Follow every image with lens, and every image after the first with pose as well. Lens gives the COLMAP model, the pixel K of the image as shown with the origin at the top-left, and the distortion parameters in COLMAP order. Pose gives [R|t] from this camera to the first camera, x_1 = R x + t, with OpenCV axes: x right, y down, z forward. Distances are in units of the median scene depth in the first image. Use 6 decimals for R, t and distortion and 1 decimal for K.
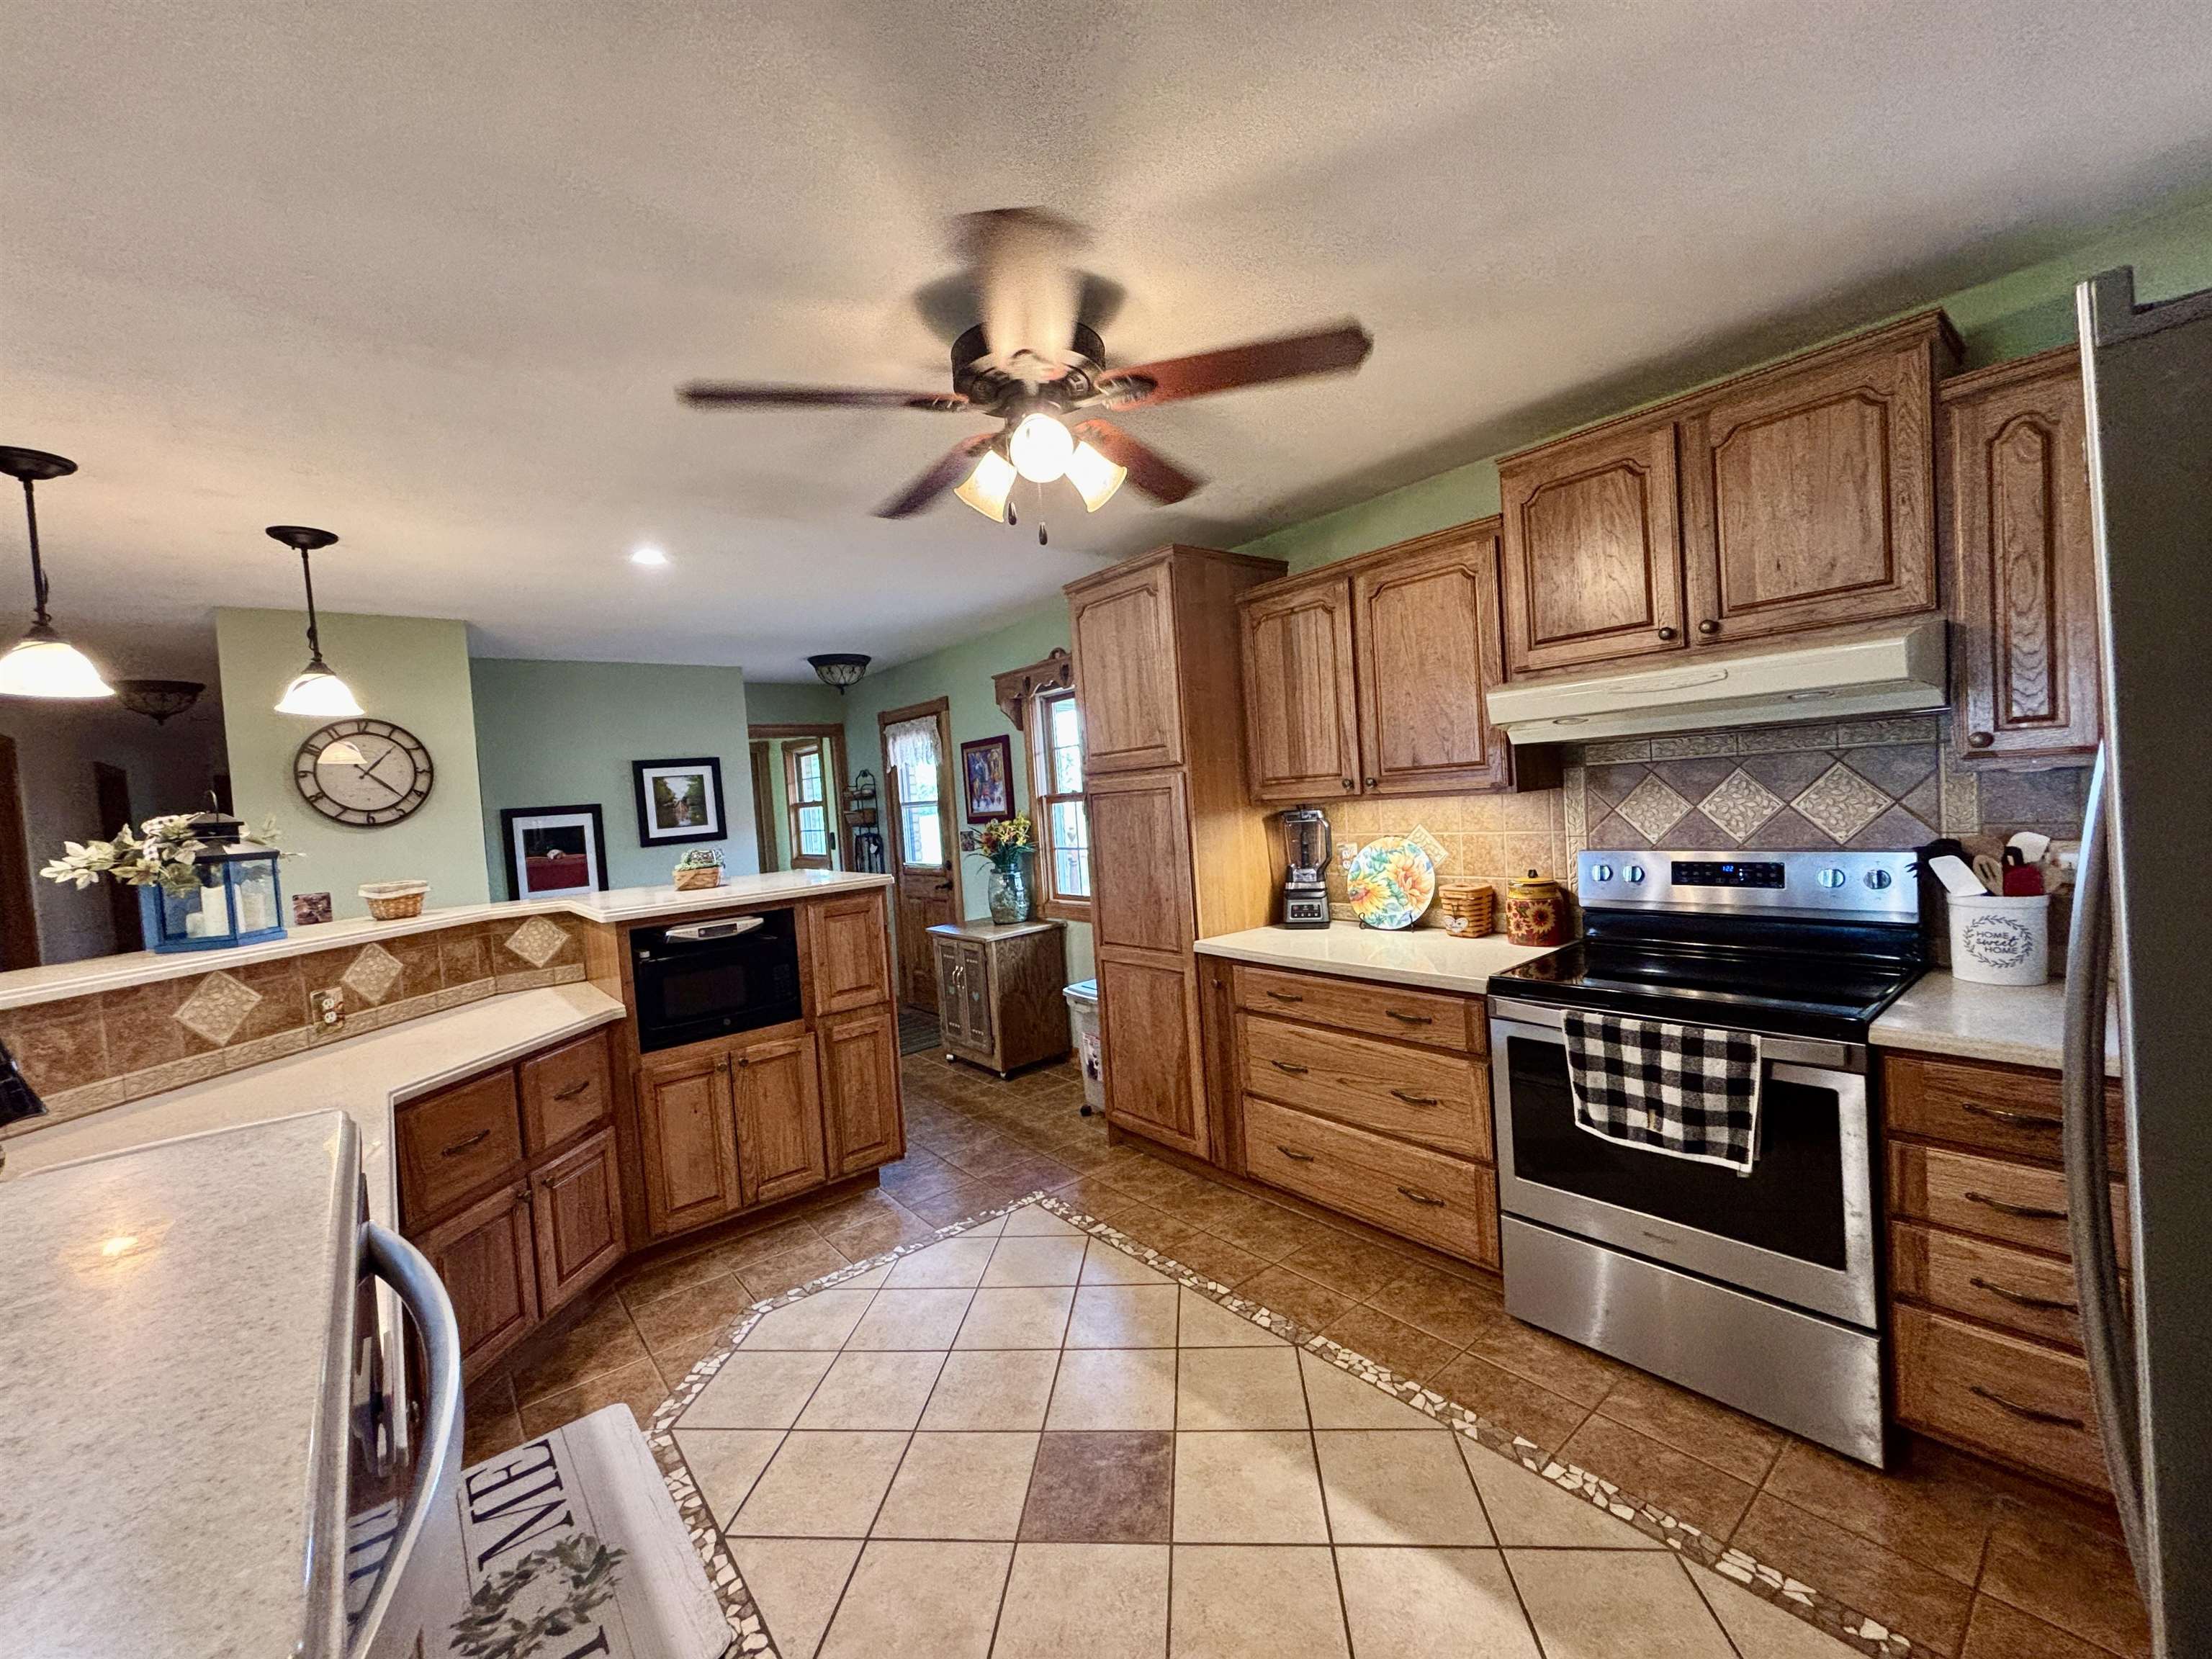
lens RADIAL K [[888.3, 0, 1106.0], [0, 888.3, 829.5], [0, 0, 1]] dist [0.001655, 0.000013]
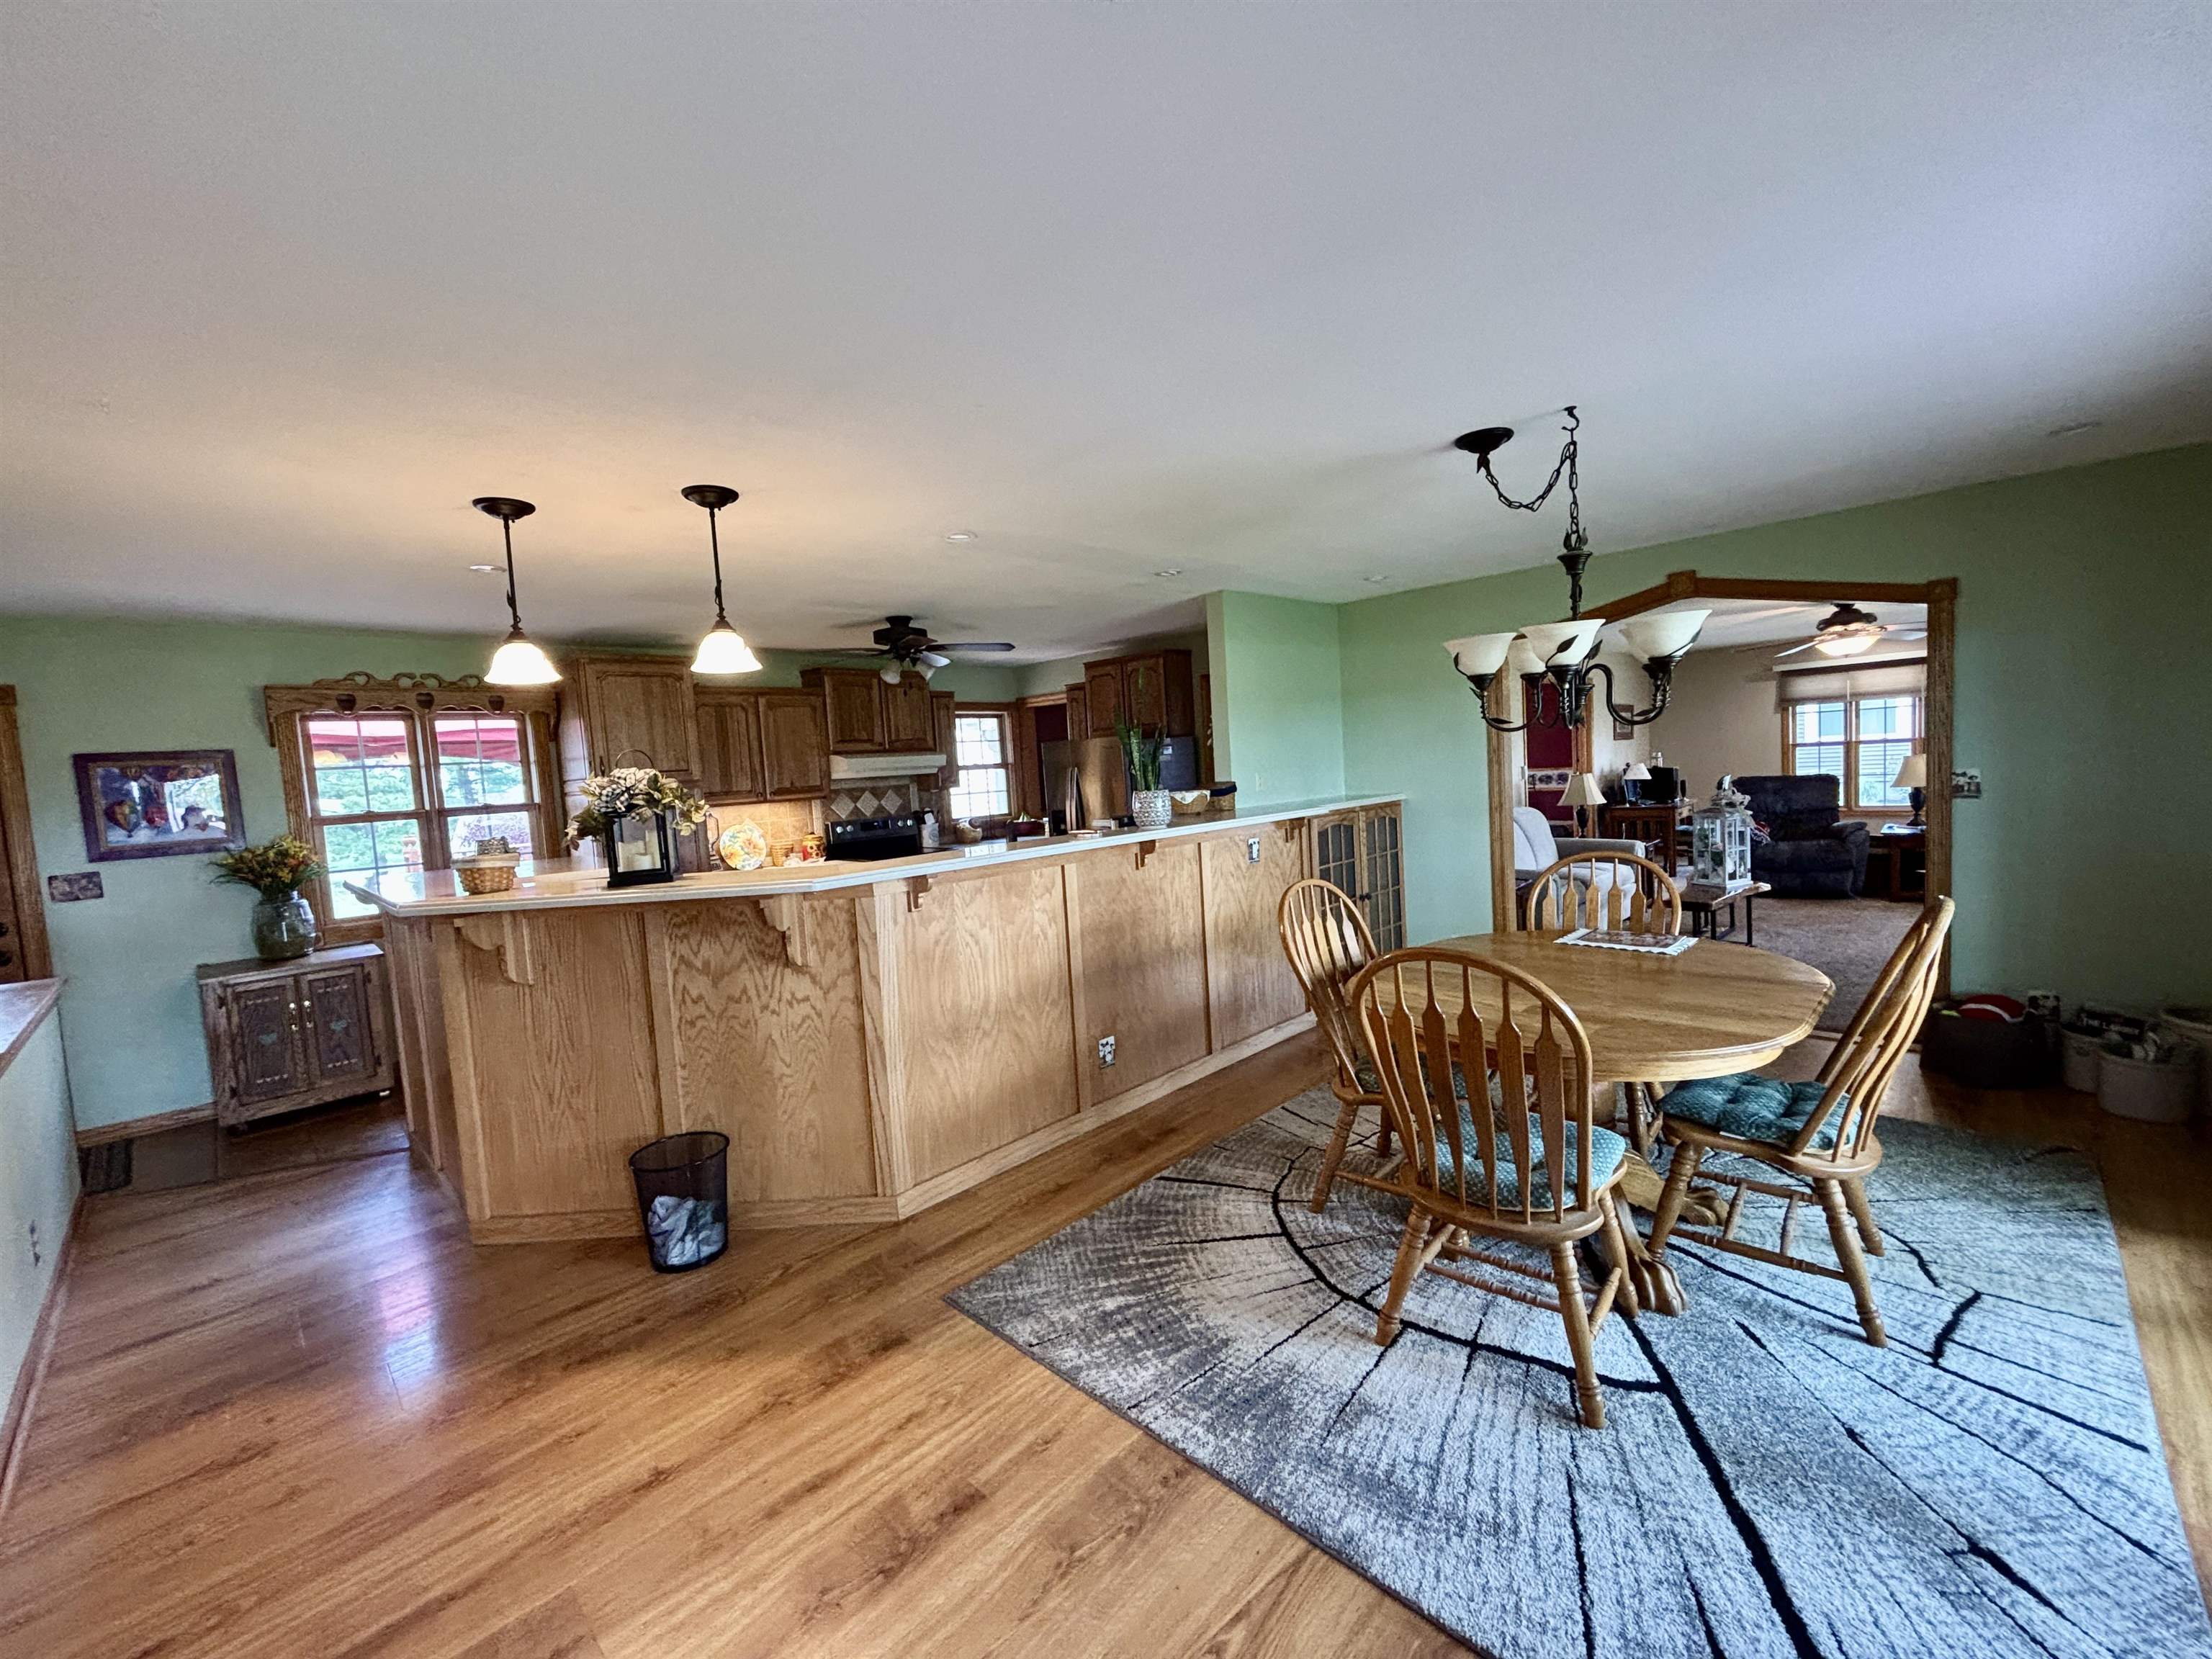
lens RADIAL K [[895.8, 0, 1112.2], [0, 895.8, 827.8], [0, 0, 1]] dist [0.006616, -0.004001]
pose [[-0.112645, 0.006727, 0.993613, -1.929791], [0.108575, 0.994073, 0.005579, 0.103401], [-0.987685, 0.108510, -0.112708, 0.449212]]
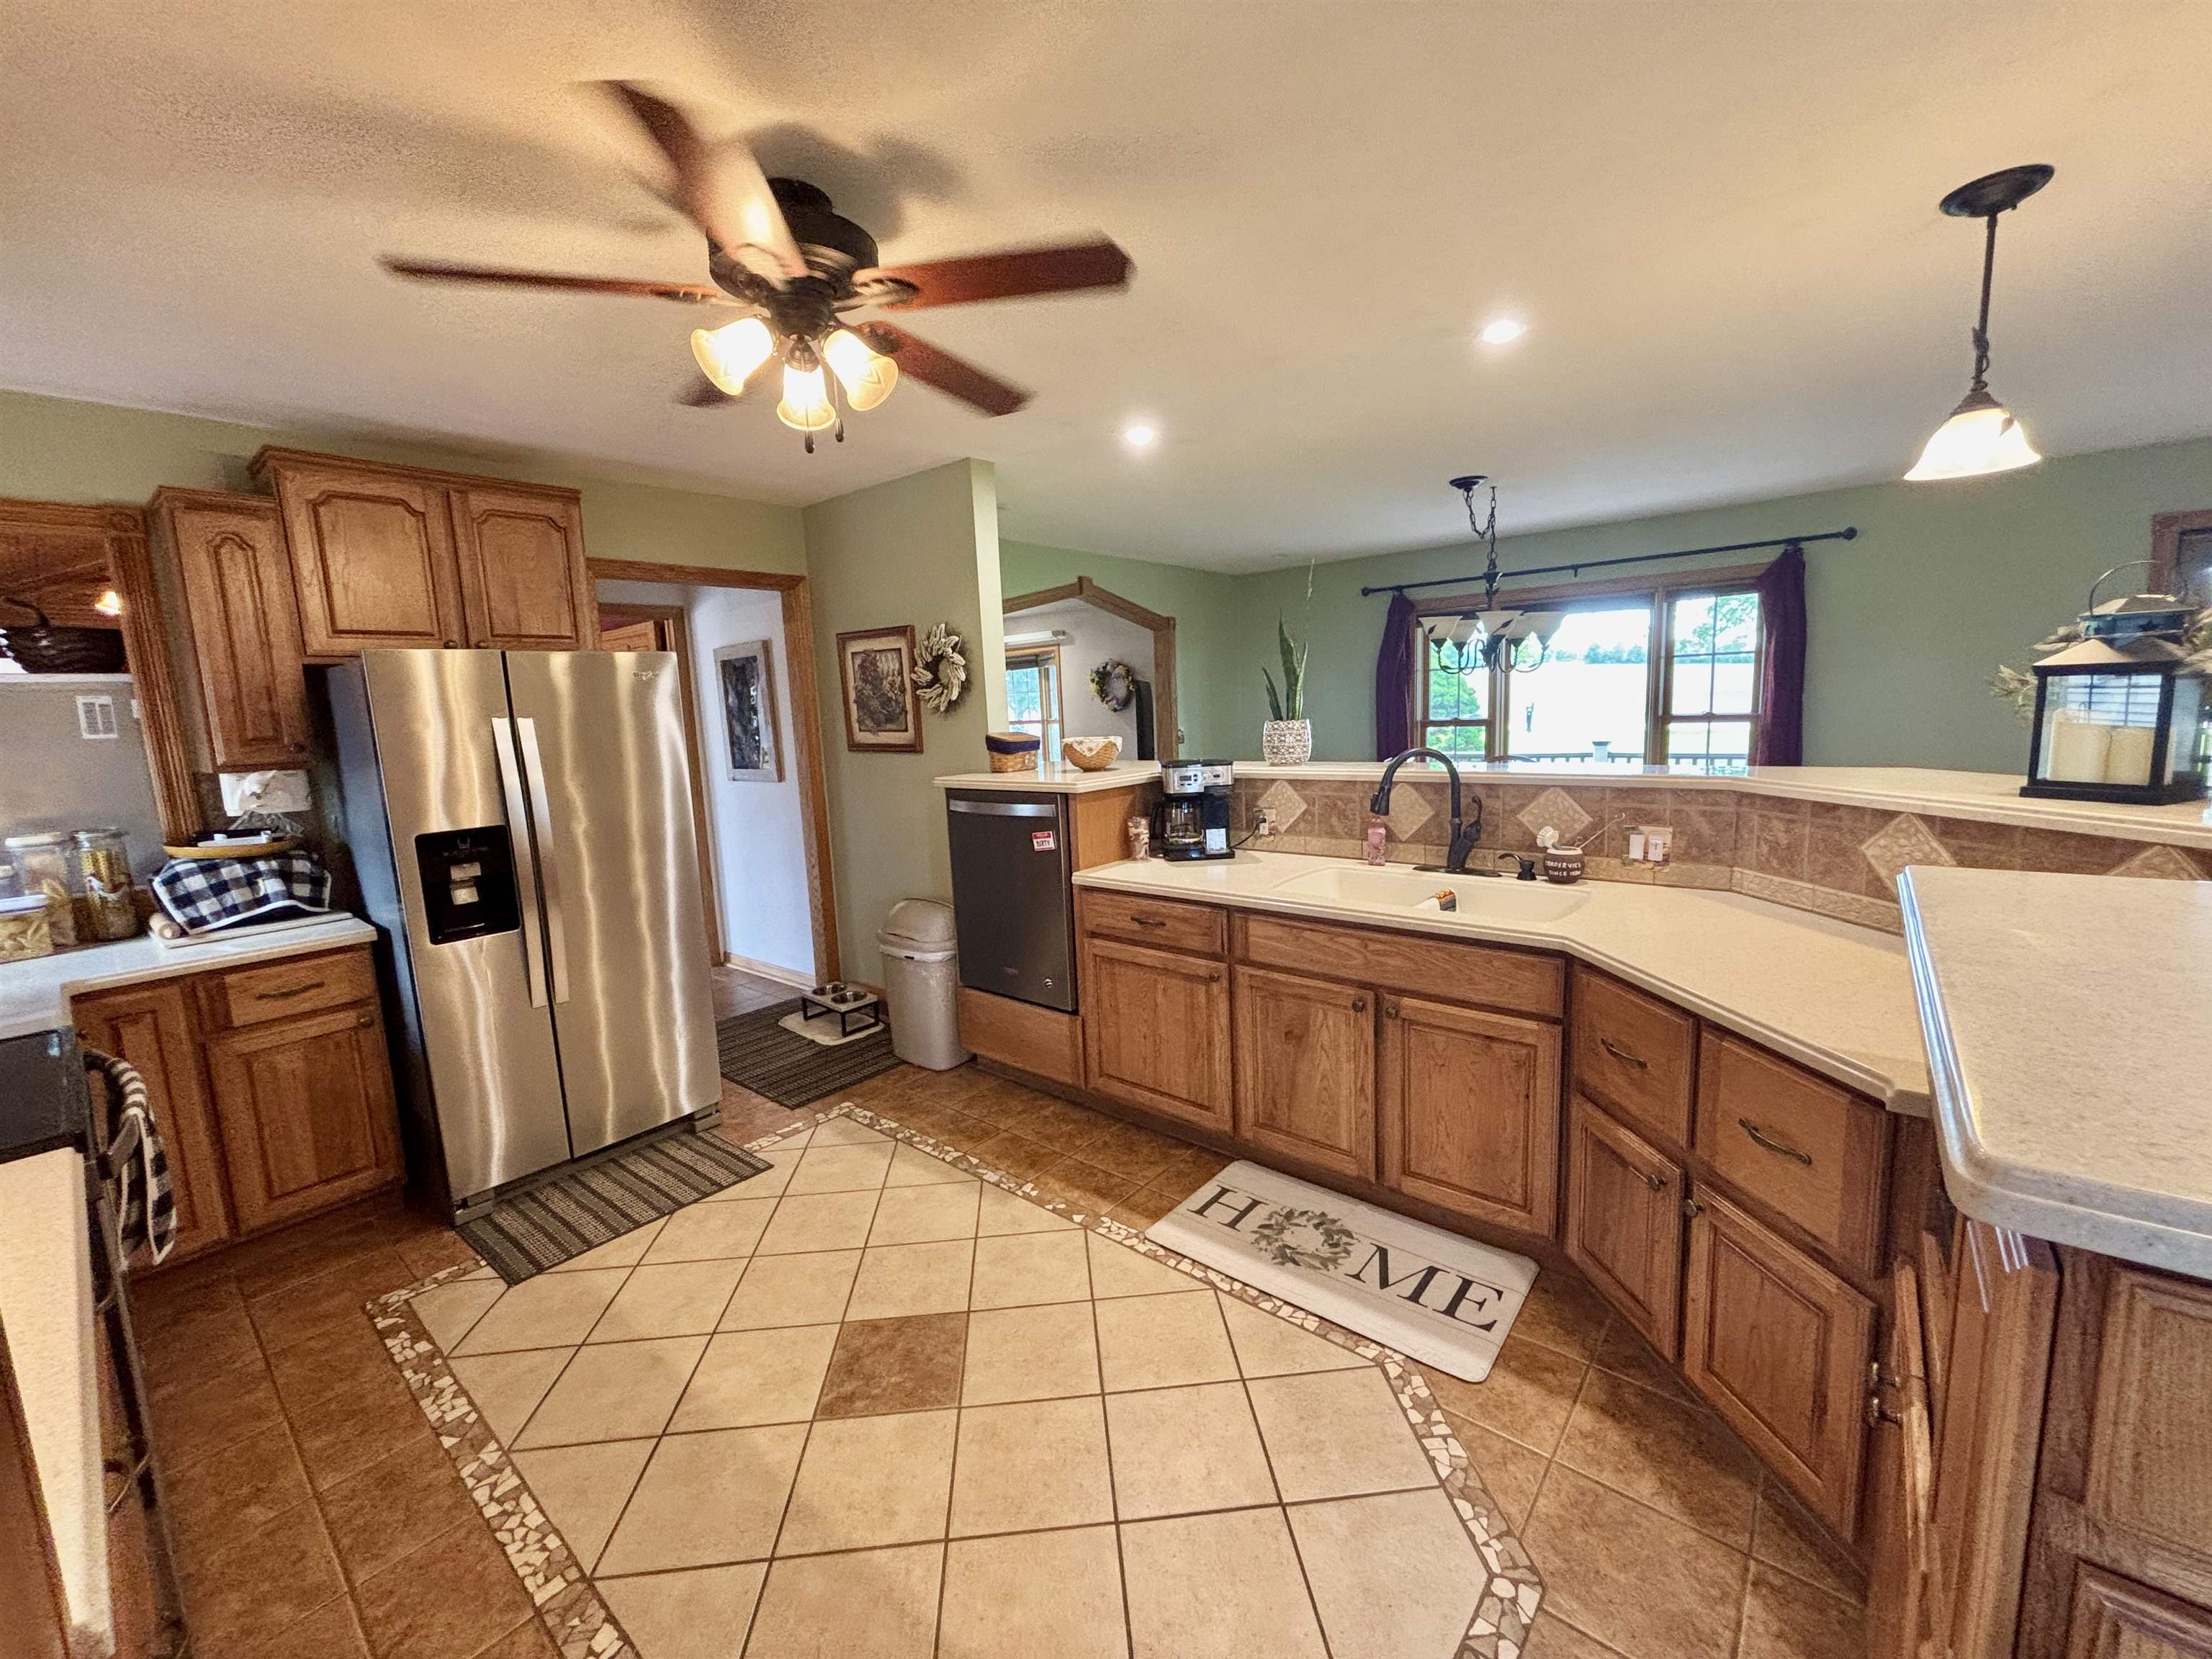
lens RADIAL K [[893.2, 0, 1106.3], [0, 893.2, 826.3], [0, 0, 1]] dist [-0.003735, -0.000452]
pose [[-0.976415, 0.136240, -0.167491, -0.104826], [0.103374, 0.976069, 0.191321, -0.051143], [0.189548, 0.169494, -0.967131, 1.303576]]
